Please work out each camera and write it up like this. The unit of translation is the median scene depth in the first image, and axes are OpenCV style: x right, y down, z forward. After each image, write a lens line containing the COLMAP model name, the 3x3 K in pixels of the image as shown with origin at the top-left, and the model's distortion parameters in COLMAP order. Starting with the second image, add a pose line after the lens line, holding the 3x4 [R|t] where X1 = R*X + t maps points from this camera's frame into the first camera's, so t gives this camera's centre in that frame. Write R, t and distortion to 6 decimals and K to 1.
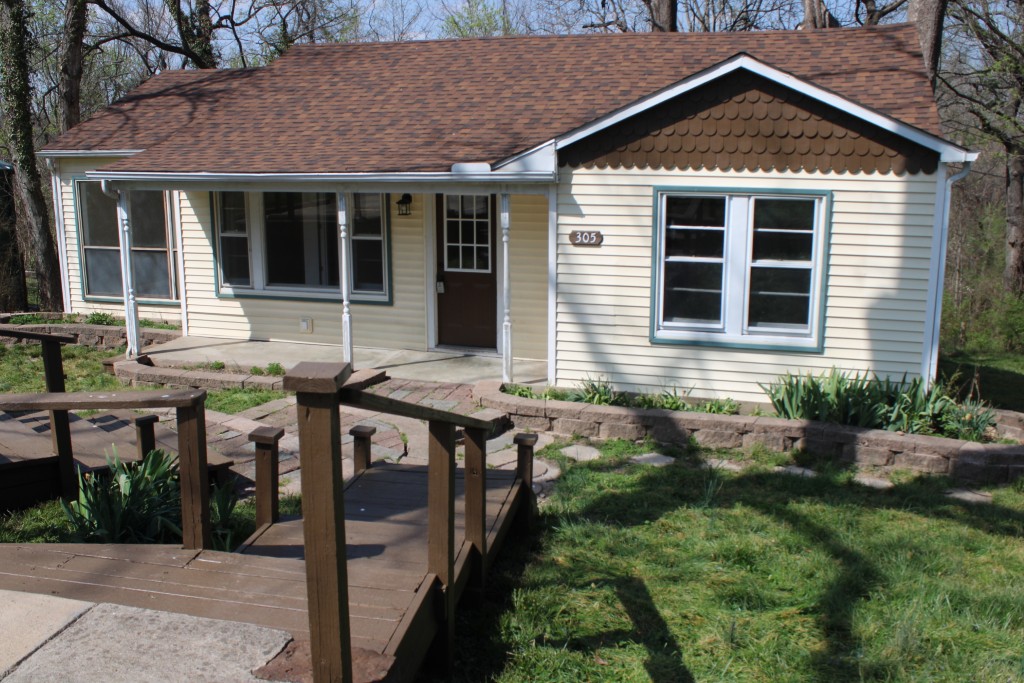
lens RADIAL K [[946.0, 0, 512.0], [0, 946.0, 341.5], [0, 0, 1]] dist [-0.165271, 0.161909]
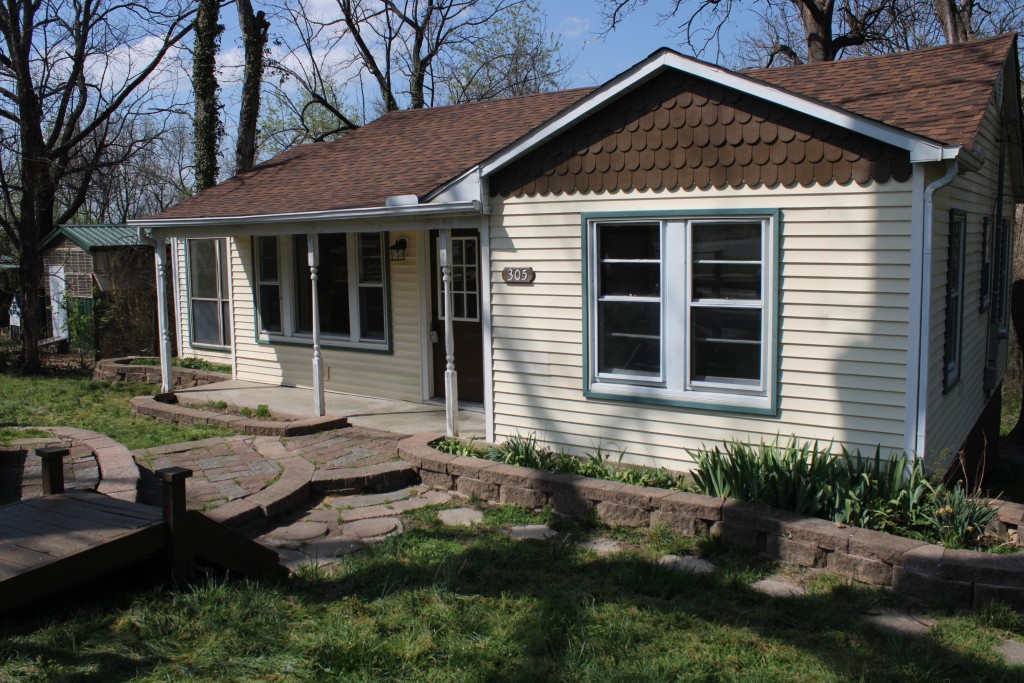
lens RADIAL K [[871.6, 0, 512.0], [0, 871.6, 341.5], [0, 0, 1]] dist [-0.178807, 0.172958]
pose [[0.949992, 0.024169, -0.311337, 0.339724], [-0.052929, 0.995037, -0.084257, 0.021877], [0.307755, 0.096522, 0.946557, 0.238269]]
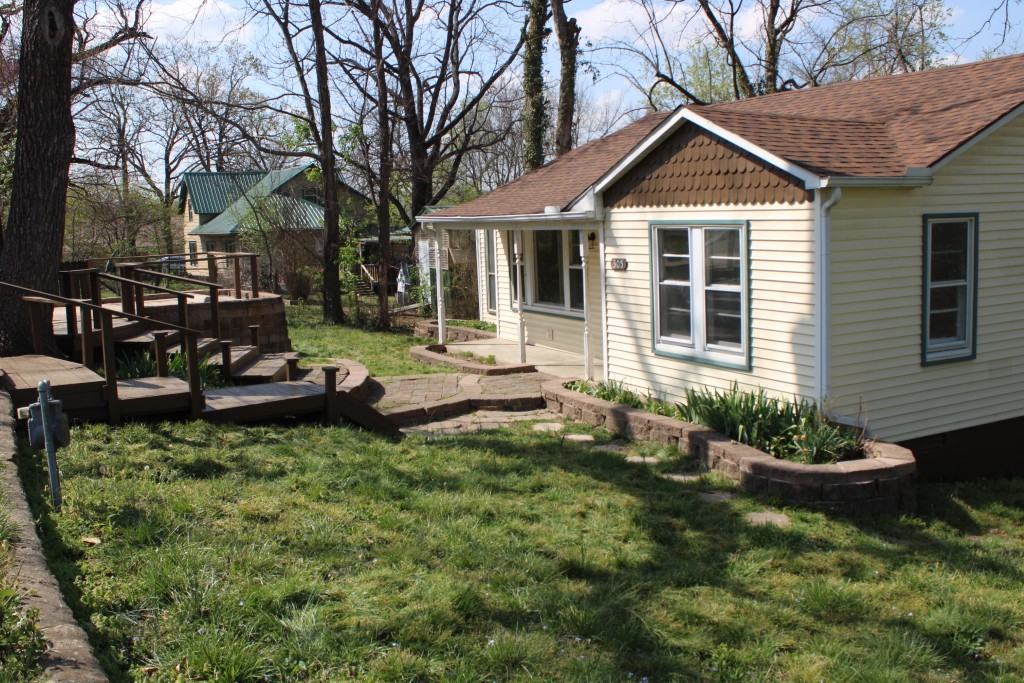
lens RADIAL K [[985.8, 0, 512.0], [0, 985.8, 341.5], [0, 0, 1]] dist [-0.124980, 0.003269]
pose [[0.701351, 0.071459, -0.709225, 0.926538], [-0.119741, 0.992635, -0.018398, 0.031121], [0.702686, 0.097827, 0.704742, 0.009070]]
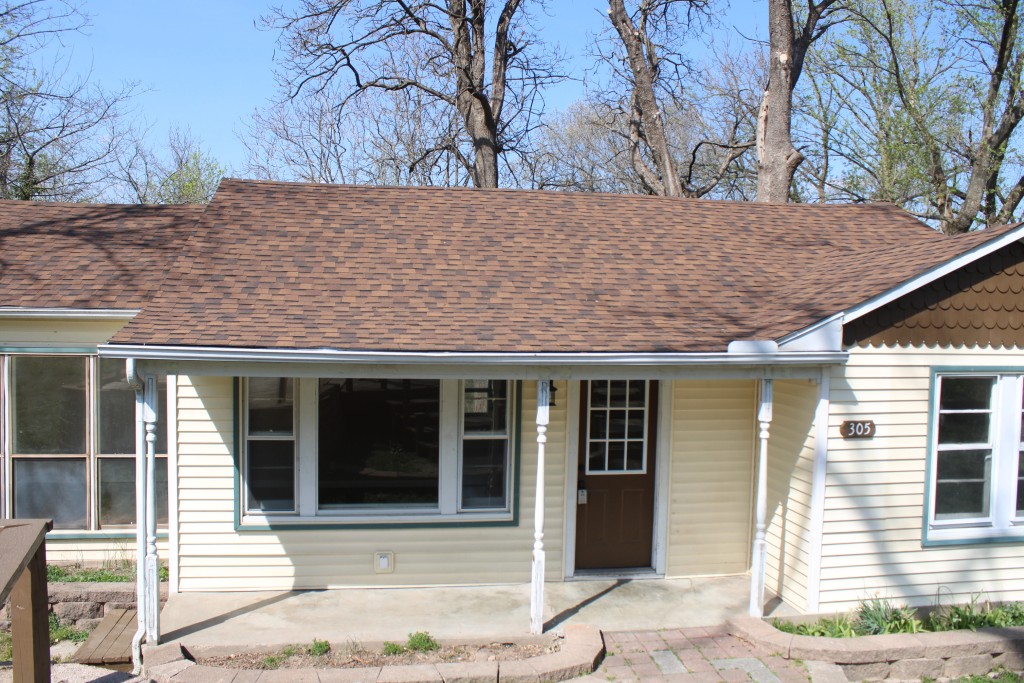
lens RADIAL K [[871.6, 0, 512.0], [0, 871.6, 341.5], [0, 0, 1]] dist [-0.178807, 0.172958]
pose [[0.896900, -0.001659, 0.442230, -0.547223], [0.075975, 0.985703, -0.150390, -0.099757], [-0.435658, 0.168484, 0.884203, 0.470415]]
